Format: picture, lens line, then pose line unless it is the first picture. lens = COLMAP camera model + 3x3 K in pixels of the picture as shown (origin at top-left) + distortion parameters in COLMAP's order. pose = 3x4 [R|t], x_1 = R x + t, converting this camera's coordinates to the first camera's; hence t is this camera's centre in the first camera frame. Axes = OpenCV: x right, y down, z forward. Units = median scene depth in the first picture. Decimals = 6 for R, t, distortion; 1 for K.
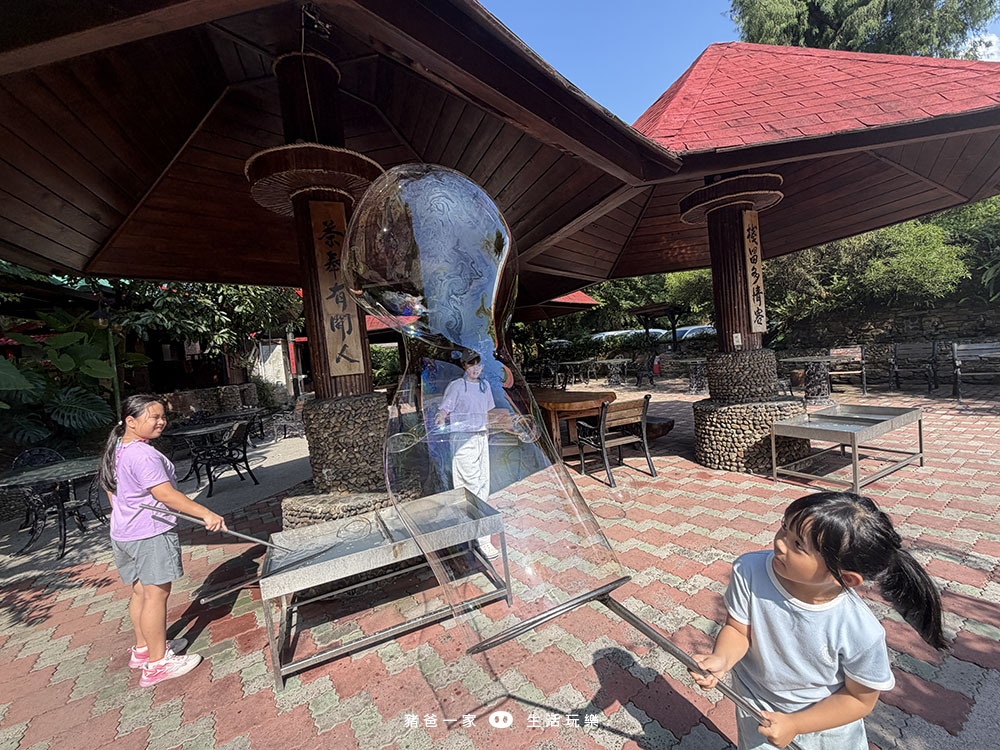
lens RADIAL K [[438.7, 0, 498.8], [0, 438.7, 376.1], [0, 0, 1]] dist [0.002535, 0.000919]
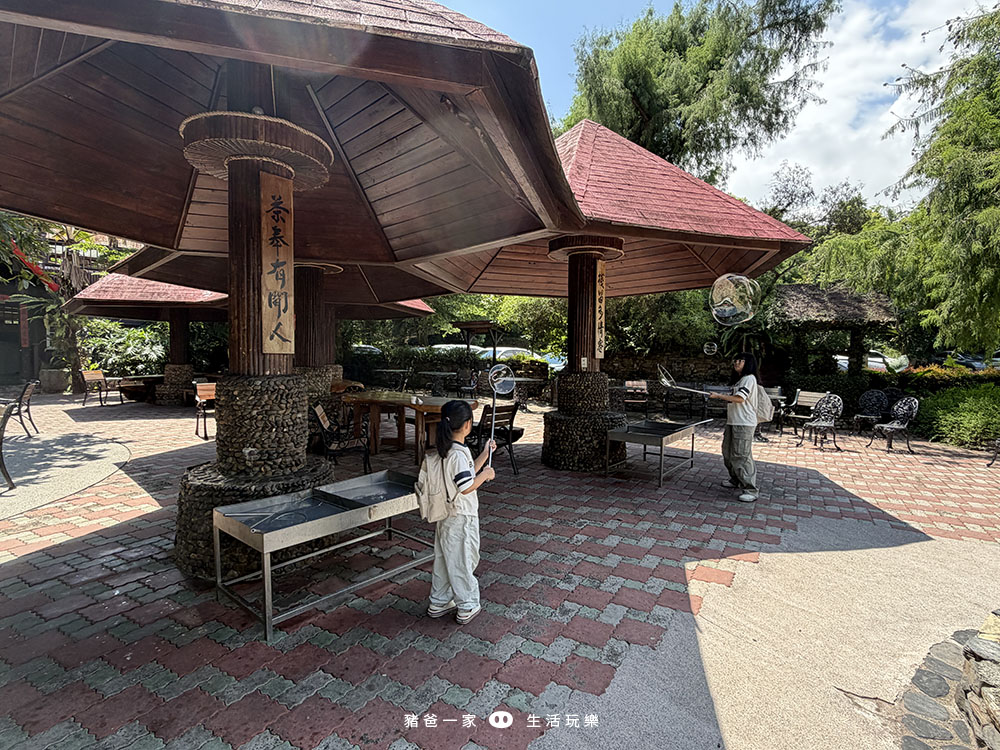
lens RADIAL K [[504.8, 0, 500.5], [0, 504.8, 380.5], [0, 0, 1]] dist [-0.004651, -0.000742]
pose [[0.897084, 0.092985, 0.431965, -0.269686], [-0.083310, 0.995667, -0.041315, 0.044024], [-0.433935, 0.001077, 0.900944, -0.160090]]
